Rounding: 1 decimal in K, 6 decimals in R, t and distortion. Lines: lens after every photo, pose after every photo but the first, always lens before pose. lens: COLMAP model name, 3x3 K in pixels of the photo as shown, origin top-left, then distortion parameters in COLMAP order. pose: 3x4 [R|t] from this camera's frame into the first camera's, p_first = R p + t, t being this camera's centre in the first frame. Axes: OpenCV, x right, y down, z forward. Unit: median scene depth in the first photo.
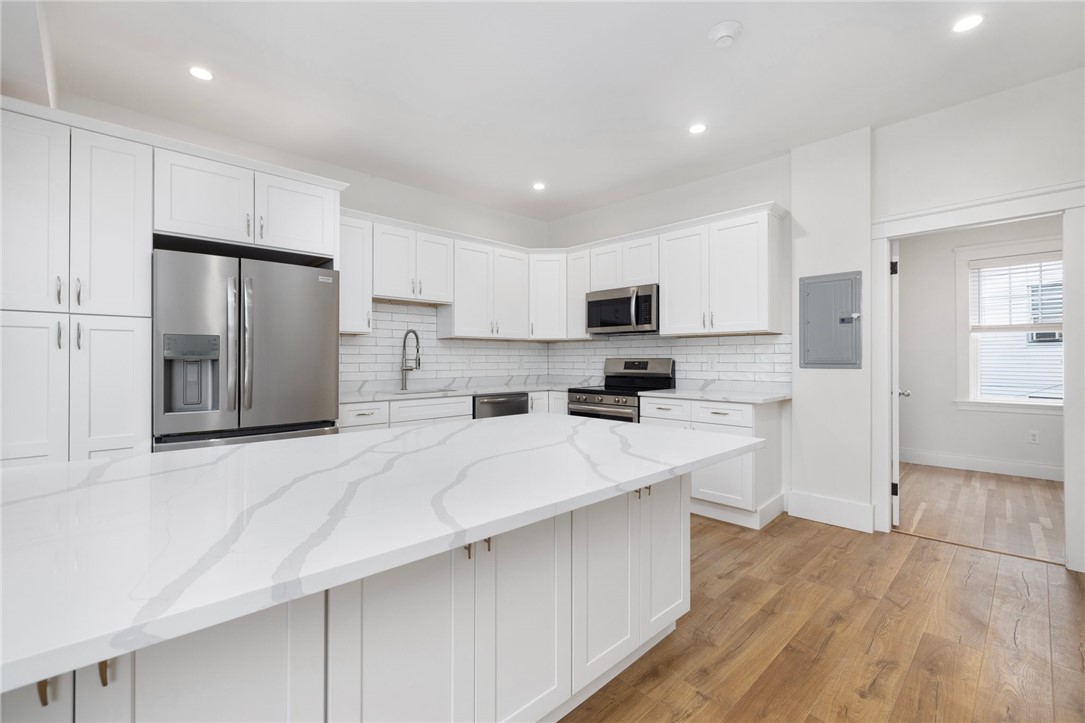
lens RADIAL K [[462.7, 0, 542.0], [0, 462.7, 356.5], [0, 0, 1]] dist [-0.001754, 0.000115]
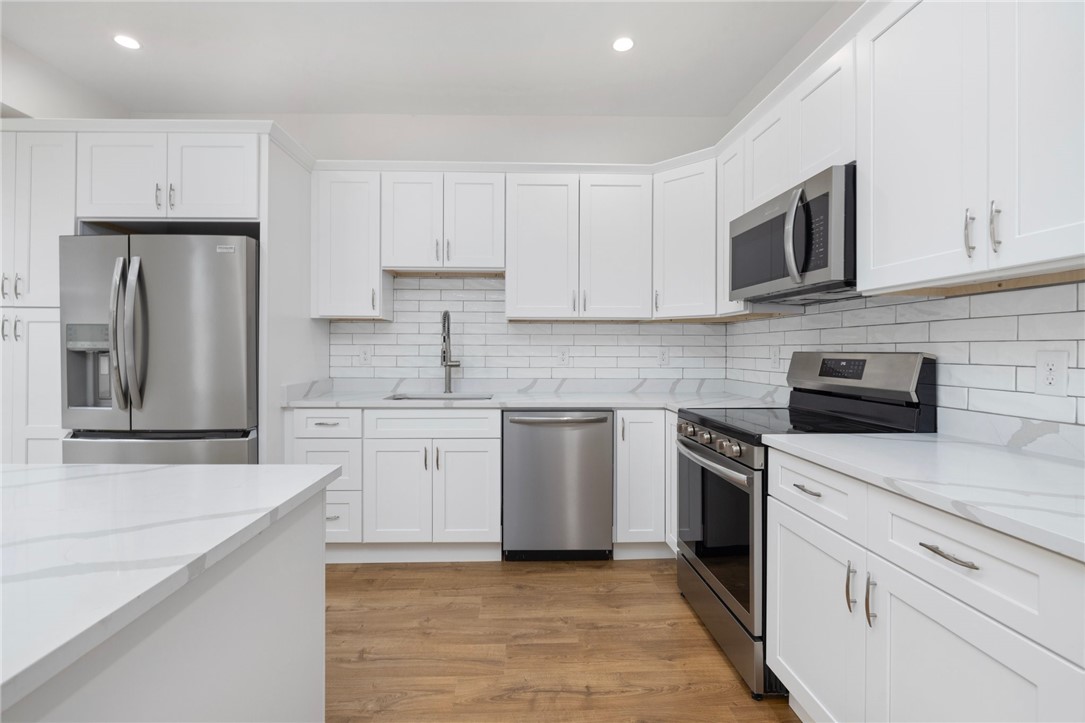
lens RADIAL K [[489.4, 0, 538.4], [0, 489.4, 349.1], [0, 0, 1]] dist [-0.006310, 0.000602]
pose [[0.743430, 0.002638, -0.668809, 0.339565], [0.000134, 0.999992, 0.004093, -0.000760], [0.668814, -0.003132, 0.743423, 0.532689]]
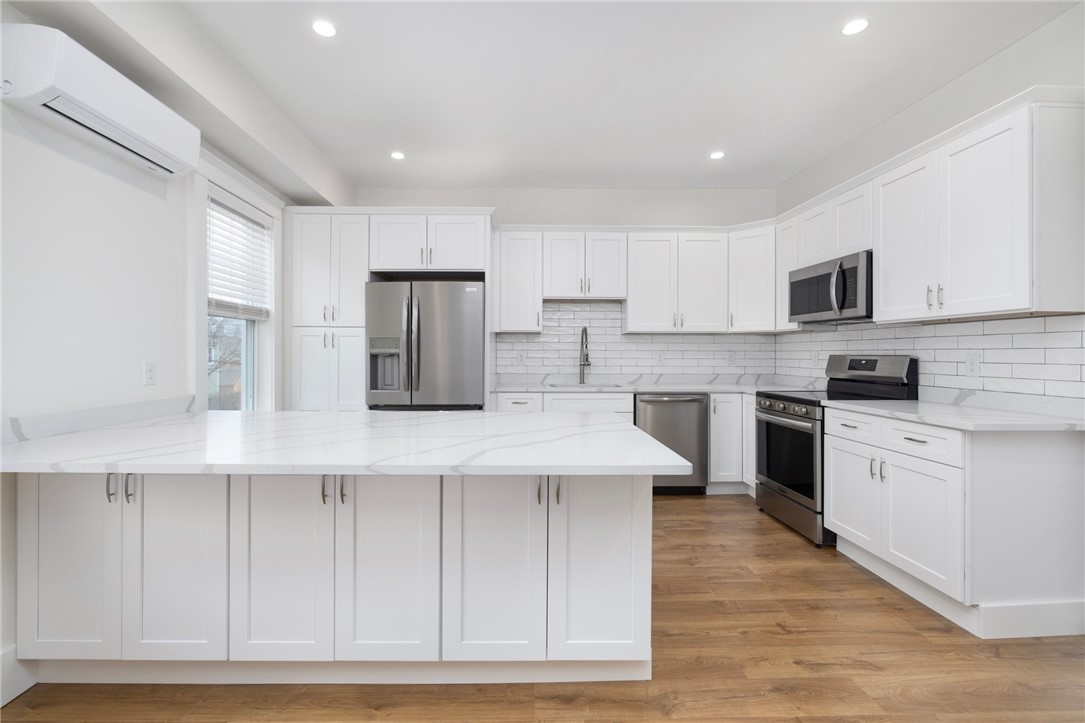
lens RADIAL K [[489.4, 0, 536.6], [0, 489.4, 350.6], [0, 0, 1]] dist [-0.006310, 0.000602]
pose [[0.738037, -0.000694, -0.674760, 0.388715], [0.000808, 1.000000, -0.000144, -0.003557], [0.674760, -0.000439, 0.738037, 0.110810]]
